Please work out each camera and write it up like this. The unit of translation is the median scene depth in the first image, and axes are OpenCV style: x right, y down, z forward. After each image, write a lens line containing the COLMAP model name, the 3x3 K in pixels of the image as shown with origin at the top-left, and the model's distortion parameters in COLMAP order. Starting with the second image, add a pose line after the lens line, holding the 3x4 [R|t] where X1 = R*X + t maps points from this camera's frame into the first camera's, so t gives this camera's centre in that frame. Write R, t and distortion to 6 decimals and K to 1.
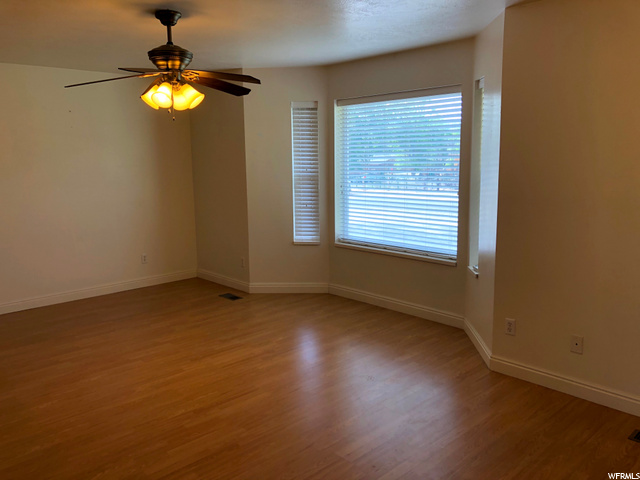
lens RADIAL K [[521.7, 0, 319.4], [0, 521.7, 234.8], [0, 0, 1]] dist [0.068652, -0.098820]
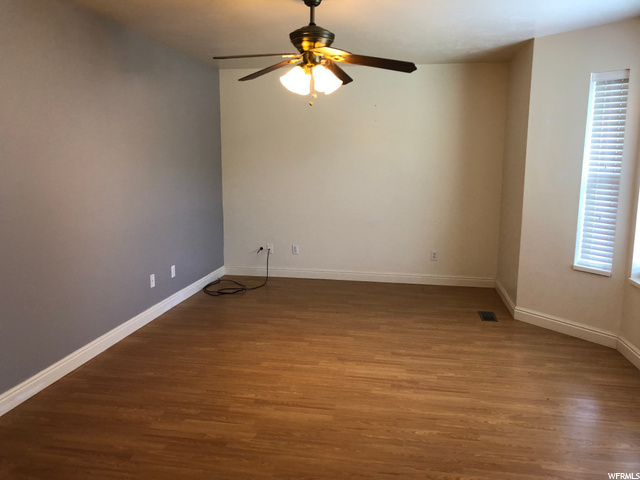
lens RADIAL K [[521.7, 0, 319.4], [0, 521.7, 234.8], [0, 0, 1]] dist [0.068652, -0.098820]
pose [[0.597681, 0.134827, -0.790316, 0.448416], [-0.137677, 0.988375, 0.064497, -0.039035], [0.789824, 0.070260, 0.609296, 0.374772]]
